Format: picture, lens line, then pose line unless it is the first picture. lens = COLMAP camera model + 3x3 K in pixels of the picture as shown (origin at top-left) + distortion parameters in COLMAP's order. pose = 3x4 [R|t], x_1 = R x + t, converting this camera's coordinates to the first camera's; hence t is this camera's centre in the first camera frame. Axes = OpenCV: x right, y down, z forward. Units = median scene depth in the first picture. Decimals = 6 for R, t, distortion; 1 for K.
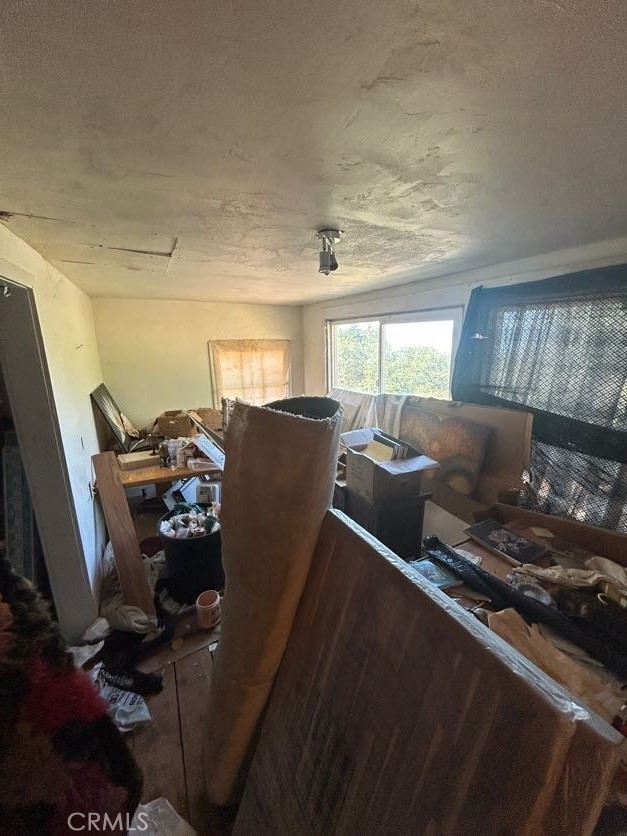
lens RADIAL K [[334.8, 0, 313.5], [0, 334.8, 418.0], [0, 0, 1]] dist [-0.000162, -0.000005]
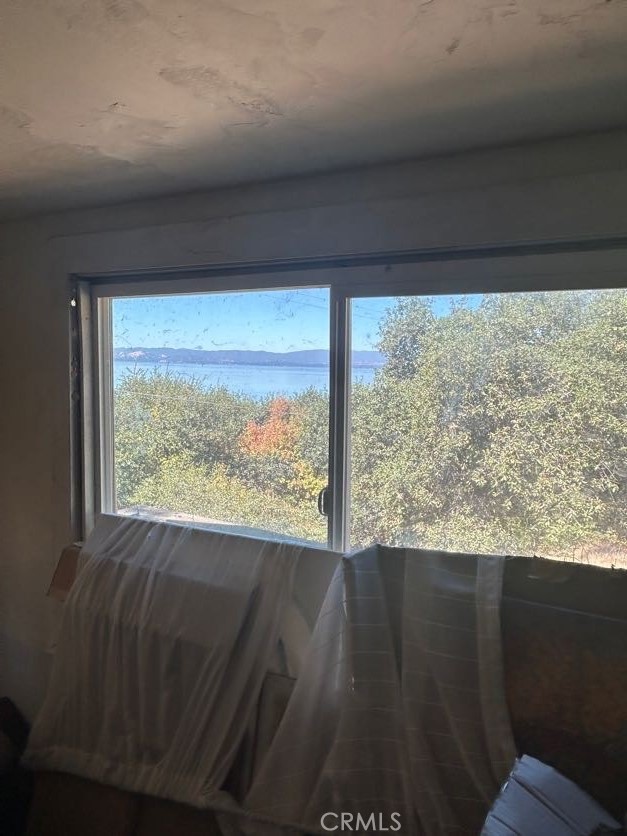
lens RADIAL K [[629.4, 0, 313.5], [0, 629.4, 418.0], [0, 0, 1]] dist [0.002143, 0.000421]
pose [[0.836706, -0.003028, 0.547644, -0.109029], [0.084918, 0.988608, -0.124273, -0.114265], [-0.541029, 0.150485, 0.827431, 0.587057]]
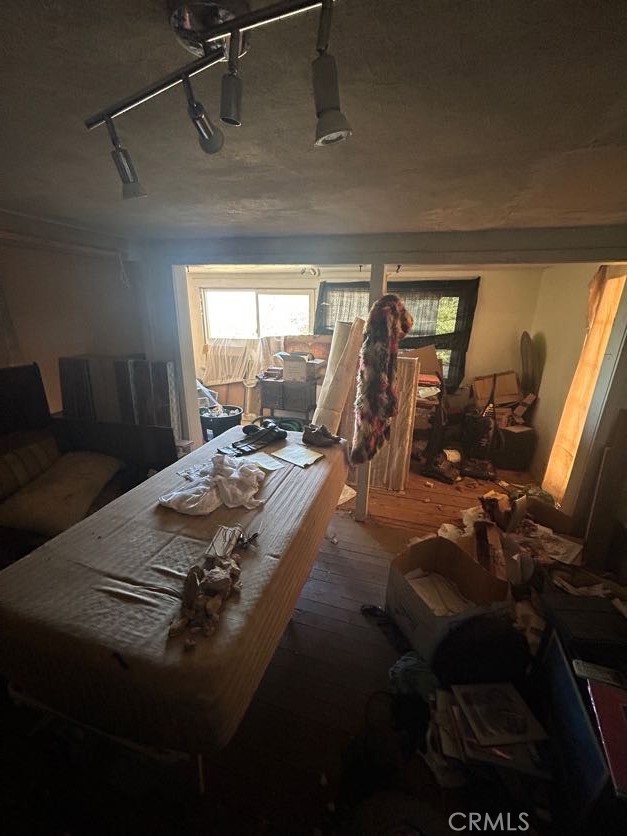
lens RADIAL K [[337.7, 0, 313.5], [0, 337.7, 418.0], [0, 0, 1]] dist [-0.000195, -0.000034]
pose [[0.696630, -0.199061, 0.689262, -0.875552], [0.135528, 0.979952, 0.146036, 0.112879], [-0.704513, -0.008319, 0.709642, -0.384581]]
